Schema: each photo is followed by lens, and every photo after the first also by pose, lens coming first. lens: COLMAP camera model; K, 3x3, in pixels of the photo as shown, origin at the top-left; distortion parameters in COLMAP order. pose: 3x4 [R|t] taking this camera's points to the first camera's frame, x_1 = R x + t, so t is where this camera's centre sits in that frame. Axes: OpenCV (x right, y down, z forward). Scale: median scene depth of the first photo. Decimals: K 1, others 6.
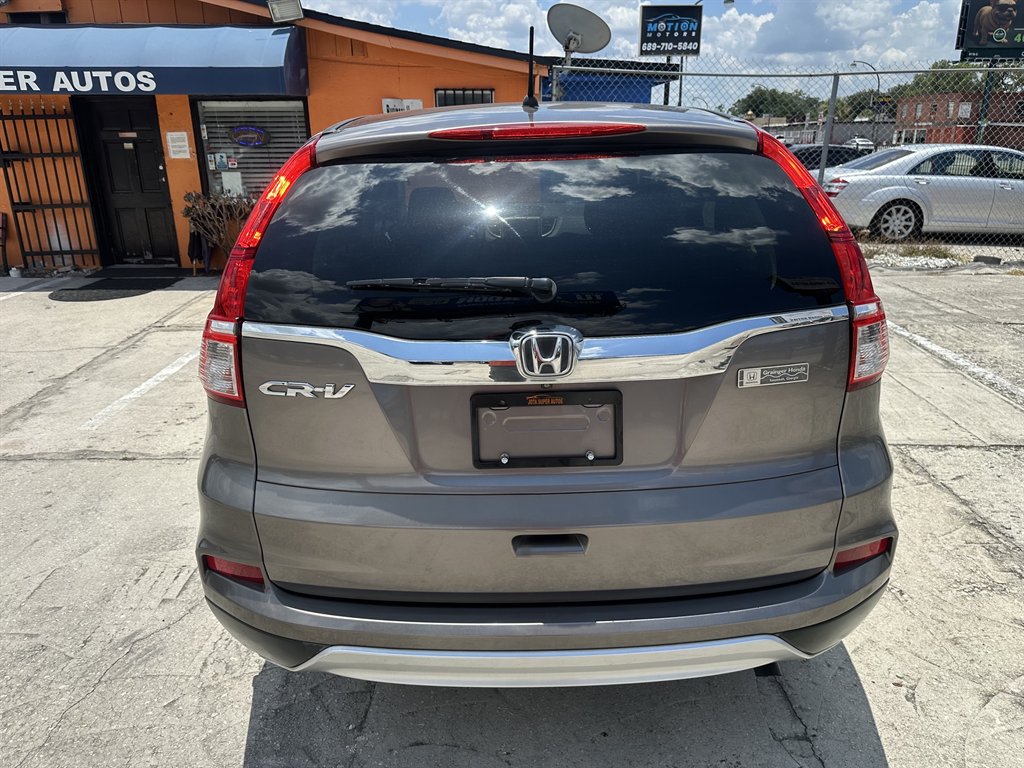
lens RADIAL K [[713.6, 0, 518.0], [0, 713.6, 370.4], [0, 0, 1]] dist [-0.008526, -0.003450]
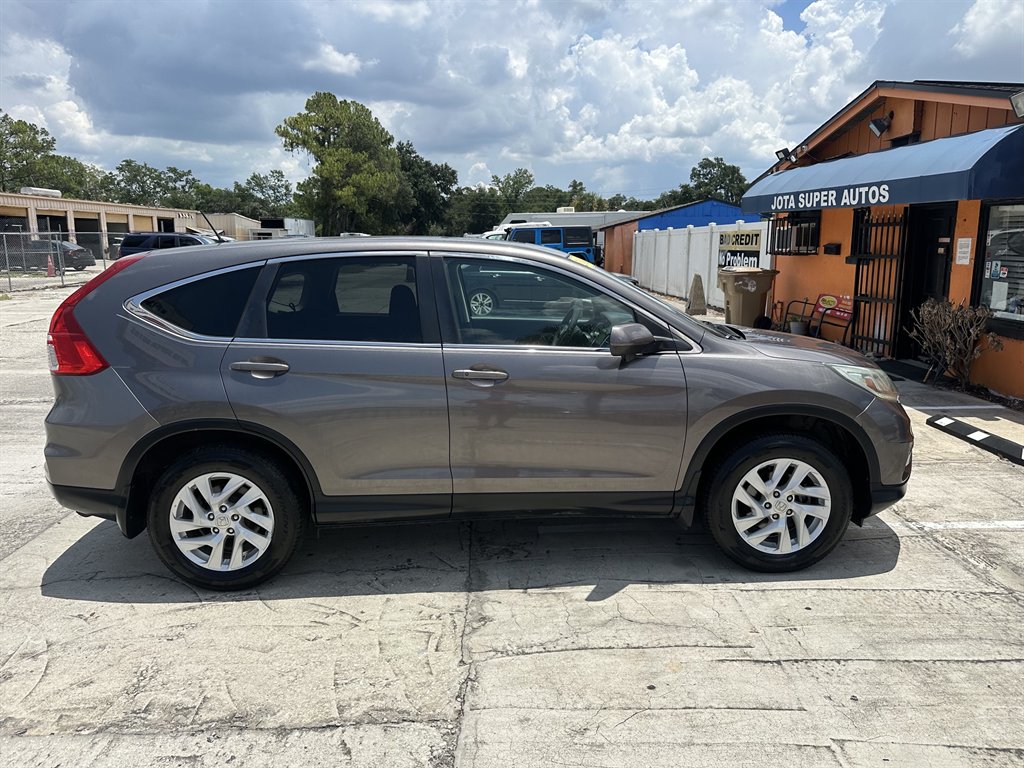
lens RADIAL K [[713.6, 0, 518.0], [0, 713.6, 370.4], [0, 0, 1]] dist [-0.008526, -0.003450]
pose [[0.048266, 0.187690, -0.981042, 0.547935], [-0.306300, 0.937646, 0.164318, -0.160133], [0.950711, 0.292562, 0.102746, 0.432431]]
